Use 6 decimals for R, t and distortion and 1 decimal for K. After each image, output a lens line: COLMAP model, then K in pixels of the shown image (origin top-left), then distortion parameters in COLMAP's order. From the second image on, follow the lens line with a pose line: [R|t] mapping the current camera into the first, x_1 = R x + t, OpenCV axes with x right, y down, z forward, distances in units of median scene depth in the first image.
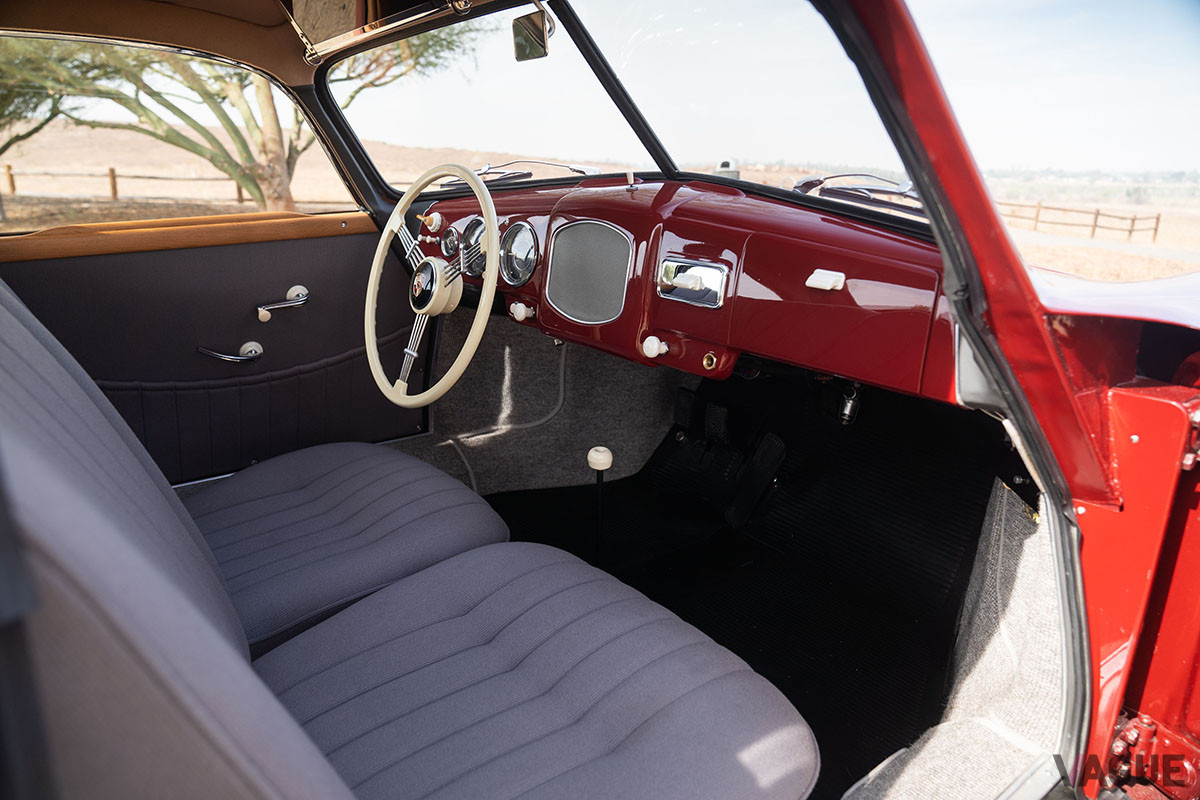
lens RADIAL K [[869.6, 0, 602.0], [0, 869.6, 422.5], [0, 0, 1]] dist [-0.079329, 0.068261]
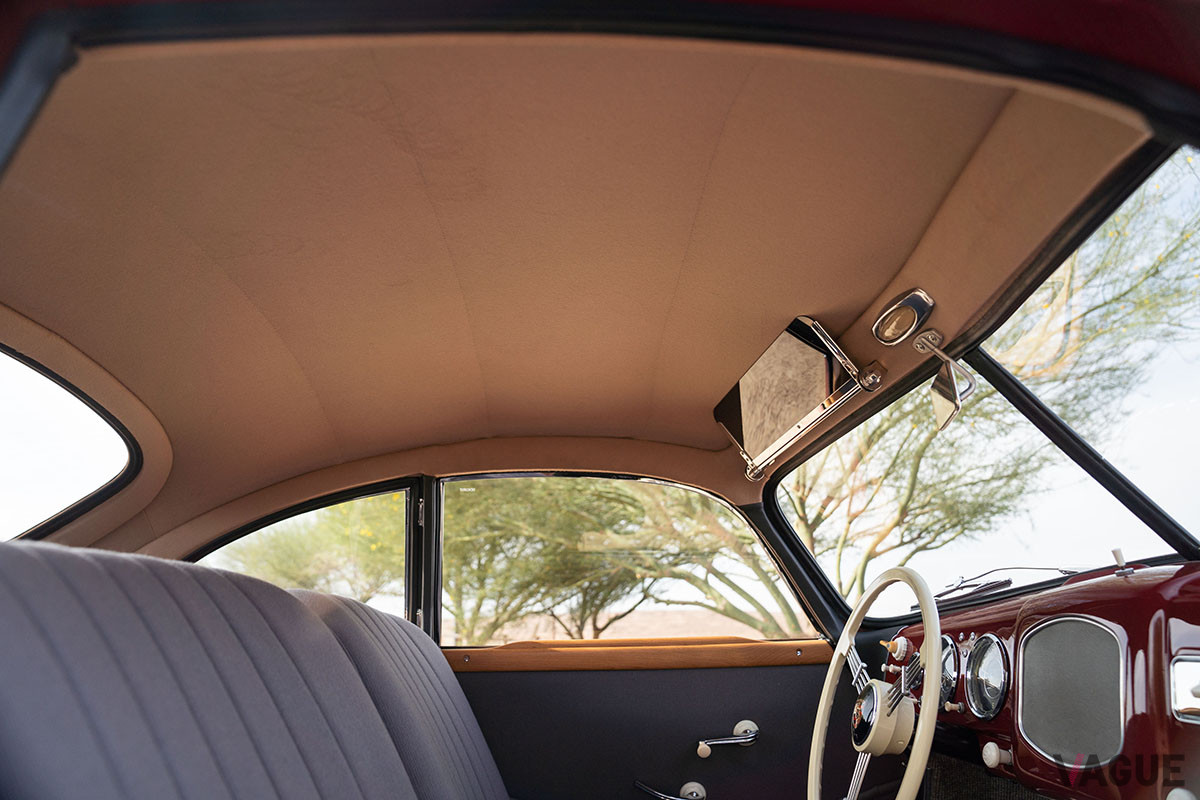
lens RADIAL K [[869.6, 0, 602.0], [0, 869.6, 422.5], [0, 0, 1]] dist [-0.079329, 0.068261]
pose [[0.800693, -0.164134, -0.576151, 0.096968], [-0.167994, 0.861631, -0.478927, 0.029197], [0.575038, 0.480263, 0.662328, 0.185123]]
